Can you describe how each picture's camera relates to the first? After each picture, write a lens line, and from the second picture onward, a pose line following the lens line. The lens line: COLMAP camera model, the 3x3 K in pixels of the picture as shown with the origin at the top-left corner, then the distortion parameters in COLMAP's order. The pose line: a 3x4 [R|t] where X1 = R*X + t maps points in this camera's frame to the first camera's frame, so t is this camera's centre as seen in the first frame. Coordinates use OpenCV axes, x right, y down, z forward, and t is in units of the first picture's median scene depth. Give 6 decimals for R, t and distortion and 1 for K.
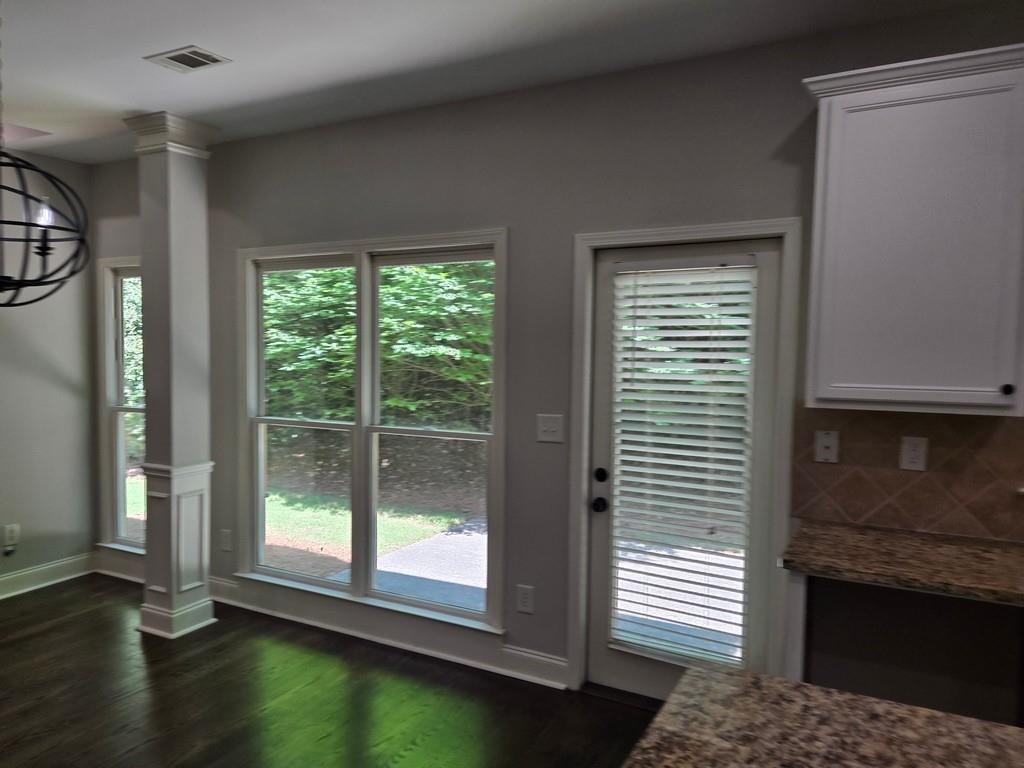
lens RADIAL K [[746.5, 0, 472.7], [0, 746.5, 382.0], [0, 0, 1]] dist [0.051130, -0.005006]
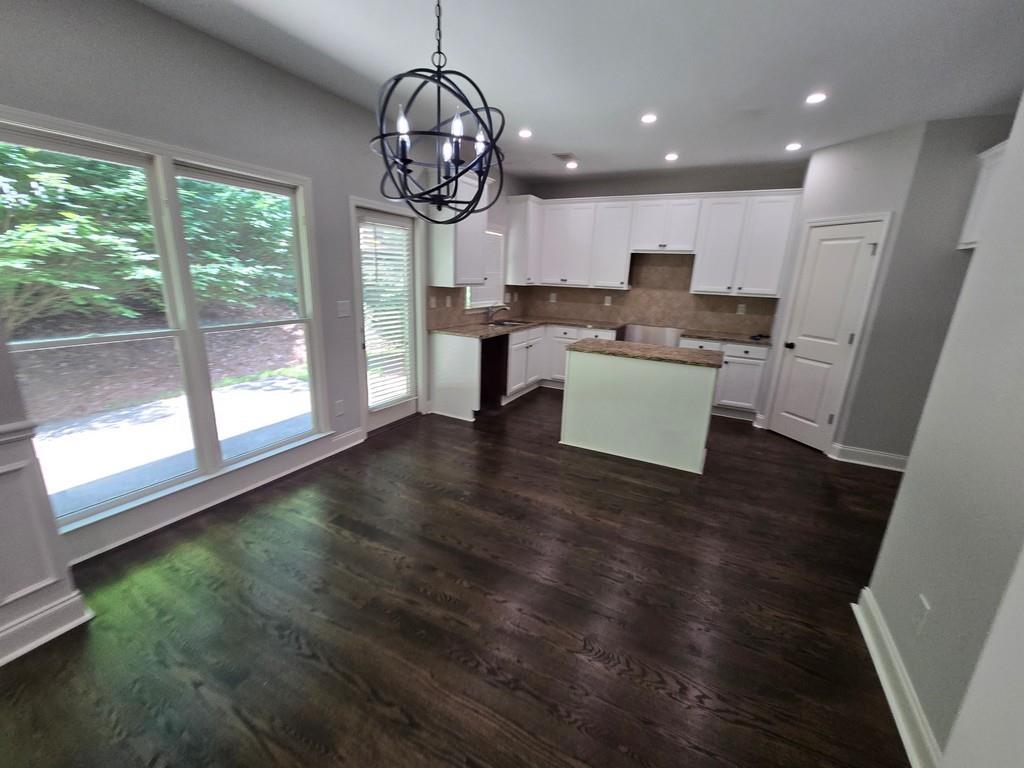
lens RADIAL K [[423.1, 0, 508.6], [0, 423.1, 385.1], [0, 0, 1]] dist [0.002819, -0.000334]
pose [[-0.037219, -0.262513, 0.964210, -0.790180], [0.018601, 0.964530, 0.263318, -0.017726], [-0.999134, 0.027736, -0.031016, 0.551546]]
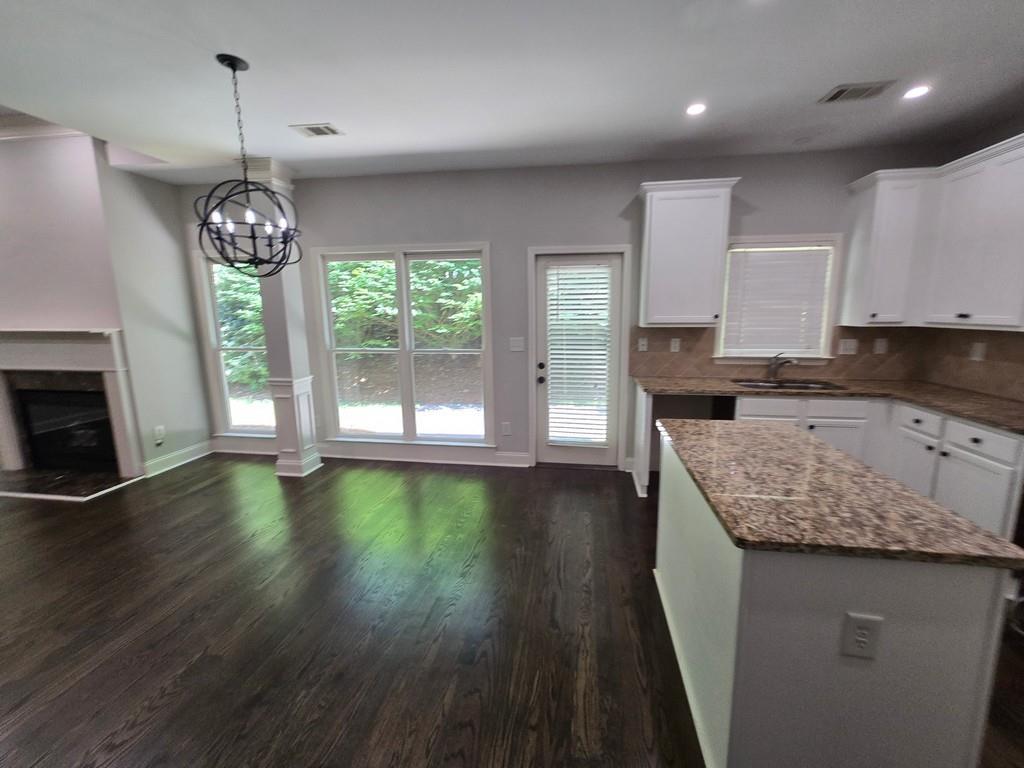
lens RADIAL K [[420.3, 0, 521.7], [0, 420.3, 379.4], [0, 0, 1]] dist [0.002629, 0.000603]
pose [[0.929371, -0.071857, 0.362085, -0.260946], [0.032000, 0.992861, 0.114904, 0.020971], [-0.367756, -0.095202, 0.925036, -0.061516]]
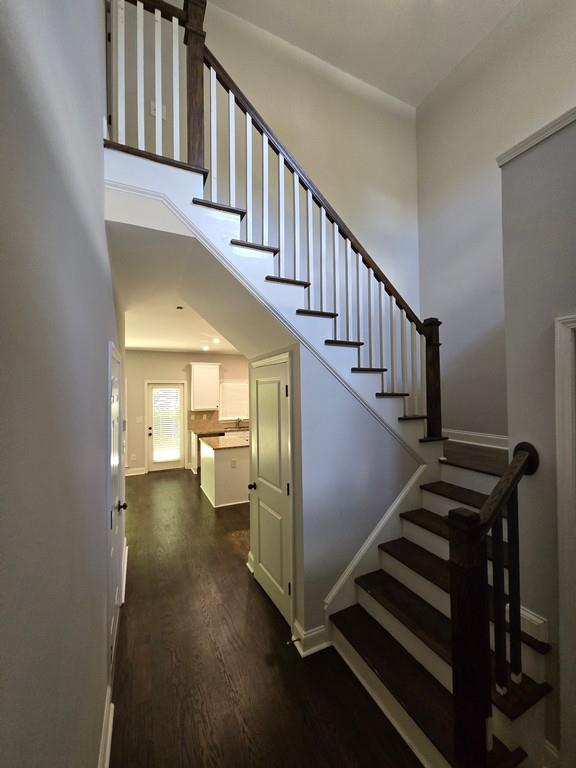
lens RADIAL K [[312.0, 0, 285.7], [0, 312.0, 383.0], [0, 0, 1]] dist [0.003791, 0.000377]
pose [[0.570420, 0.006574, 0.821327, -0.861082], [0.058522, 0.997101, -0.048624, -0.019382], [-0.819265, 0.075802, 0.568382, -0.790902]]
